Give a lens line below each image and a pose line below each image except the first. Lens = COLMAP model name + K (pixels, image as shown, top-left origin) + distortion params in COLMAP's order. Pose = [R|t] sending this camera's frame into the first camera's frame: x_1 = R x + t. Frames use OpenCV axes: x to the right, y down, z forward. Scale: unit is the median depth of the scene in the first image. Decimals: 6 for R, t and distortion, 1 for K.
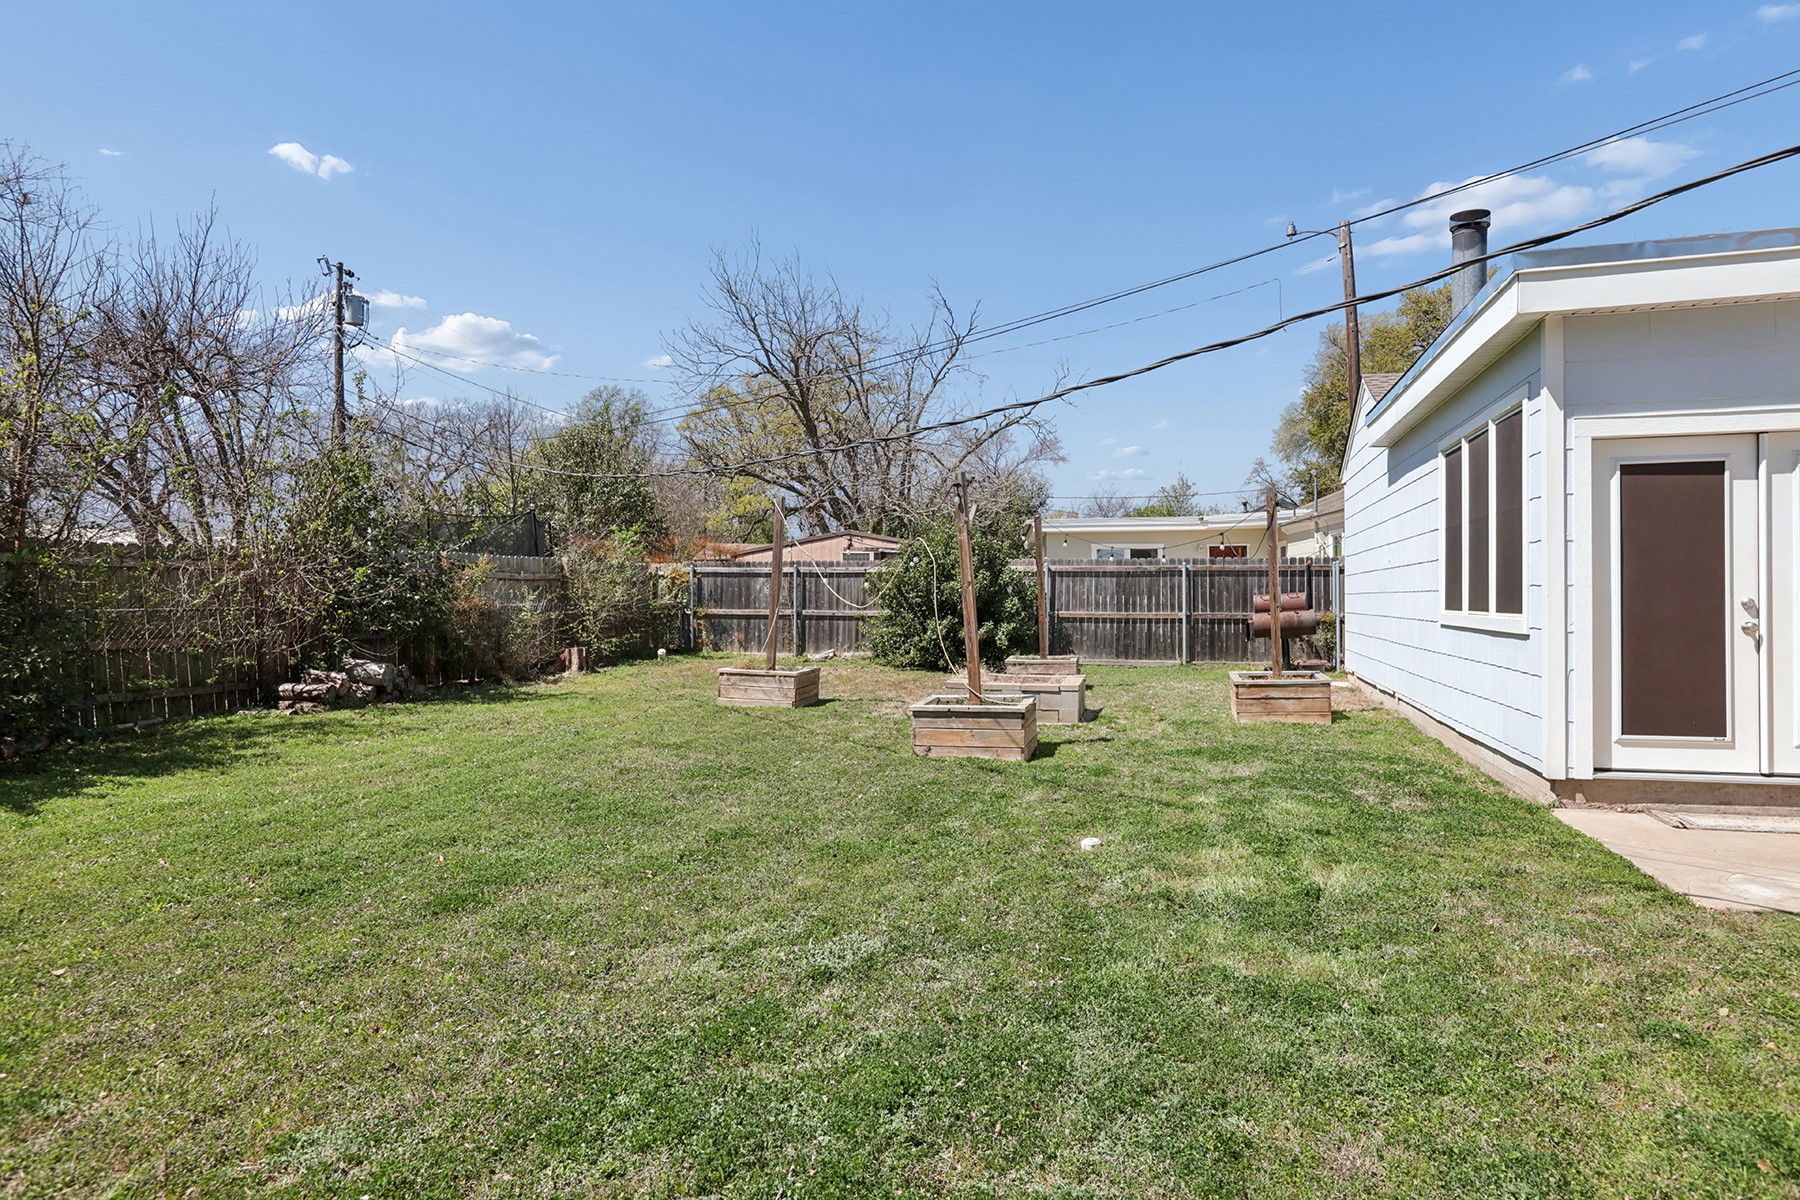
lens RADIAL K [[1133.5, 0, 851.2], [0, 1133.5, 593.0], [0, 0, 1]] dist [-0.045813, 0.035674]
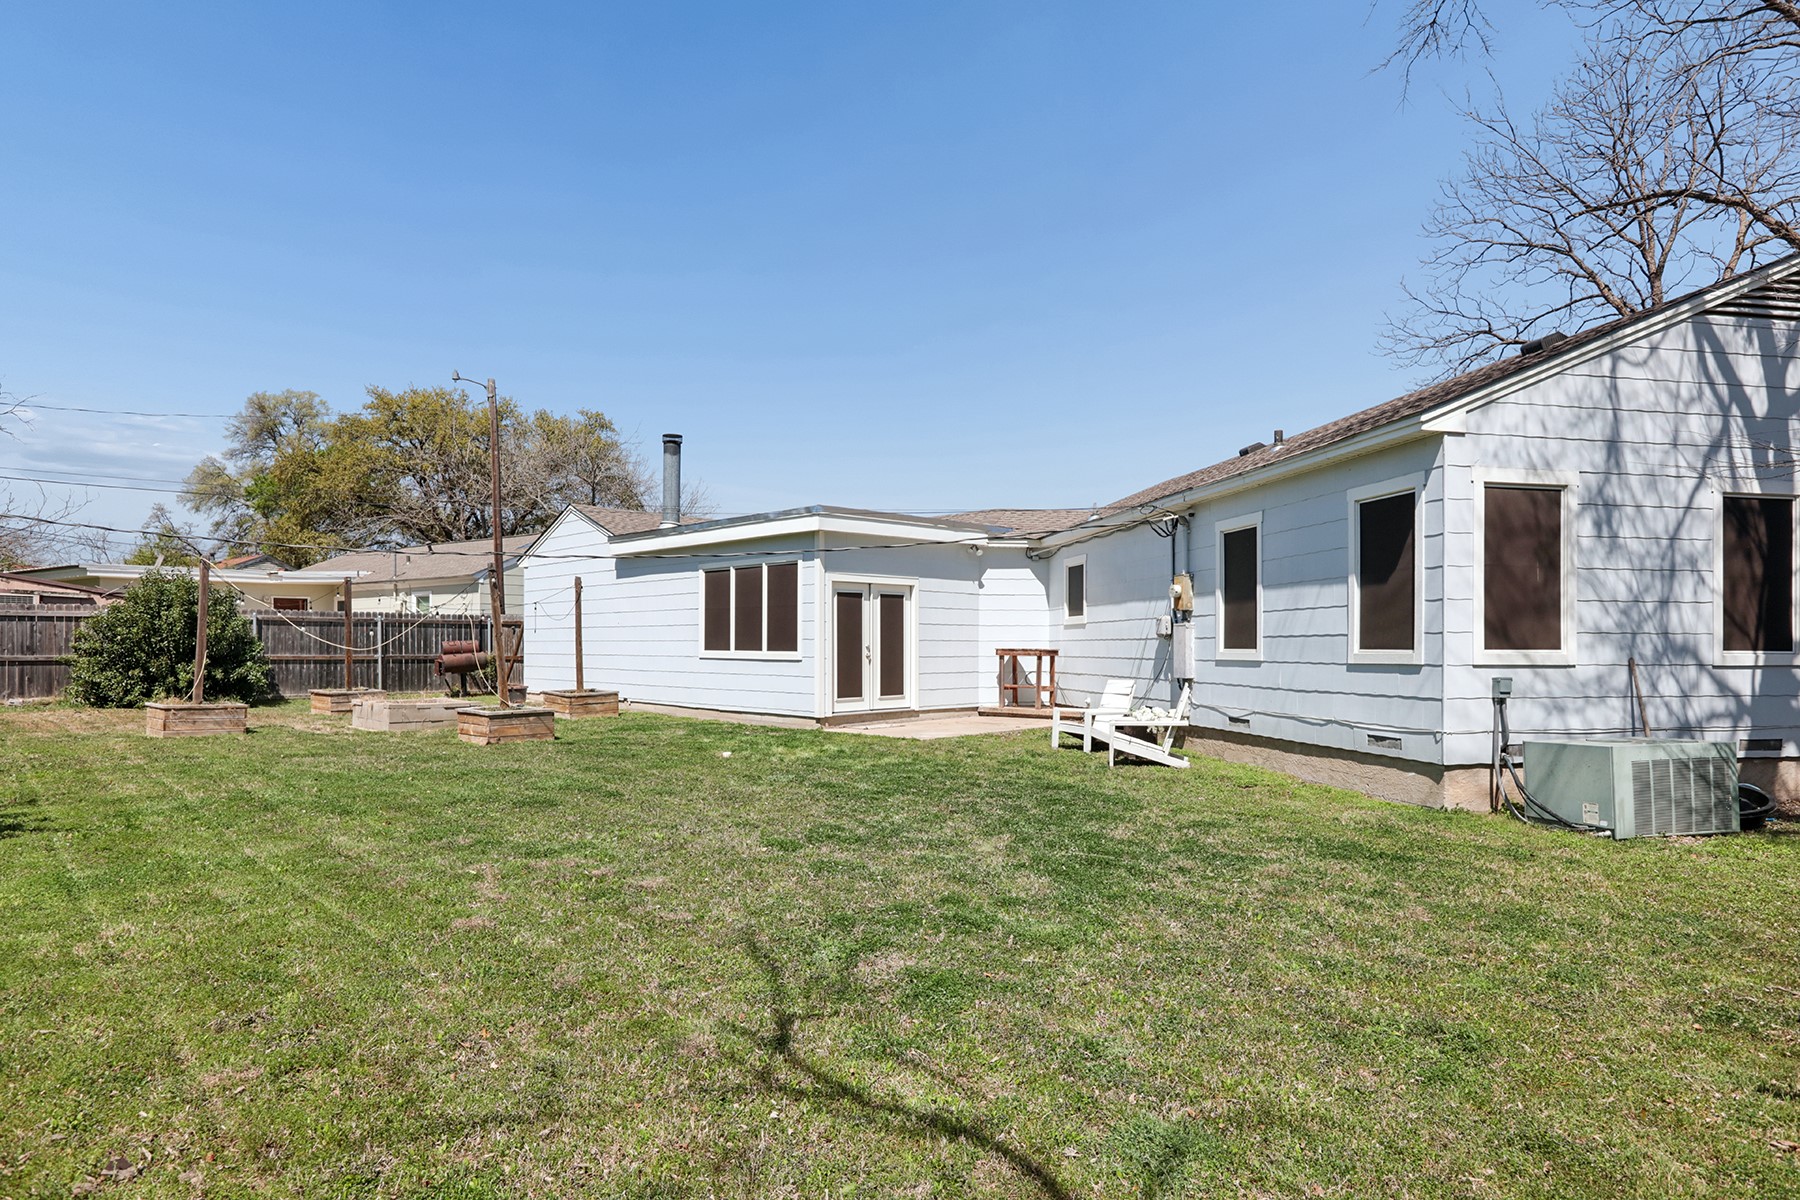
lens RADIAL K [[1036.6, 0, 894.8], [0, 1036.6, 634.1], [0, 0, 1]] dist [-0.000427, -0.000116]
pose [[0.485602, 0.011252, 0.874107, -1.229394], [-0.007036, 0.999935, -0.008963, 0.000476], [-0.874152, -0.001798, 0.485650, -0.243307]]
